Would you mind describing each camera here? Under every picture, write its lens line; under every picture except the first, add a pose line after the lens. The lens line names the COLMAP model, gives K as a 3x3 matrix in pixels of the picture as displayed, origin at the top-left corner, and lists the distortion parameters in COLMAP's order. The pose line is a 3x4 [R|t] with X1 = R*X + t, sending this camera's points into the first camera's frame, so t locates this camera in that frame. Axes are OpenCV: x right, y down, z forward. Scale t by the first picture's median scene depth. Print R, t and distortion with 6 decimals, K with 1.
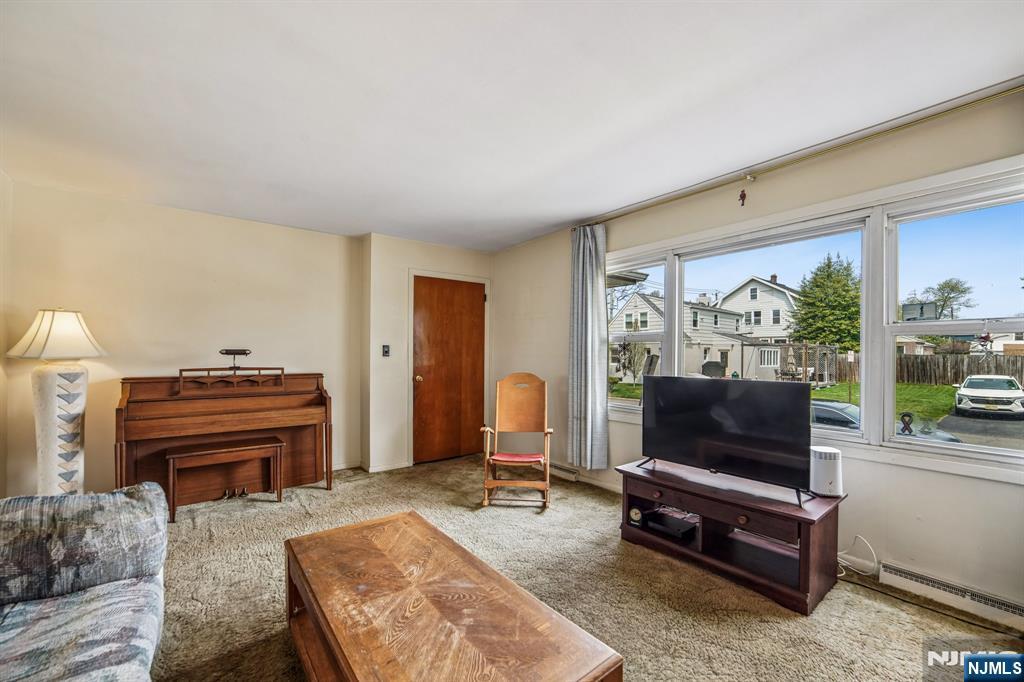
lens RADIAL K [[412.4, 0, 509.1], [0, 412.4, 353.6], [0, 0, 1]] dist [0.000233, 0.000158]
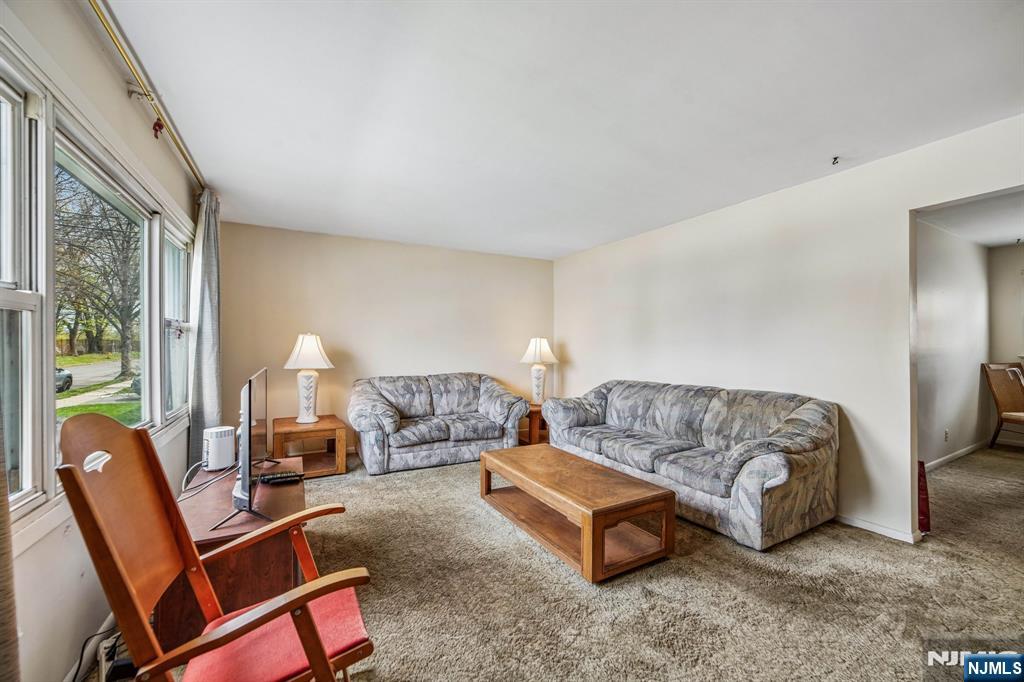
lens RADIAL K [[411.2, 0, 511.1], [0, 411.2, 345.0], [0, 0, 1]] dist [-0.001855, -0.000105]
pose [[-0.985838, -0.003893, 0.167653, -0.141684], [-0.004383, 0.999987, -0.002556, -0.003403], [-0.167641, -0.003255, -0.985843, 1.315386]]
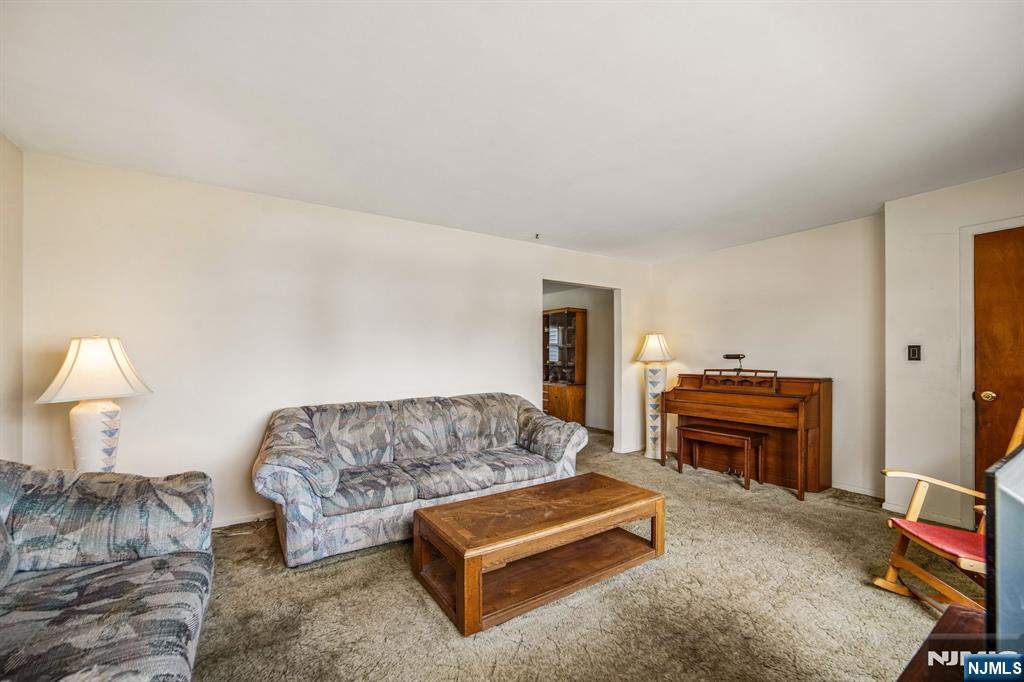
lens RADIAL K [[423.6, 0, 510.9], [0, 423.6, 356.2], [0, 0, 1]] dist [-0.027913, 0.000000]
pose [[-0.086813, -0.008755, -0.996186, 0.637421], [0.003492, 0.999953, -0.009092, 0.004174], [0.996218, -0.004268, -0.086778, 0.454908]]
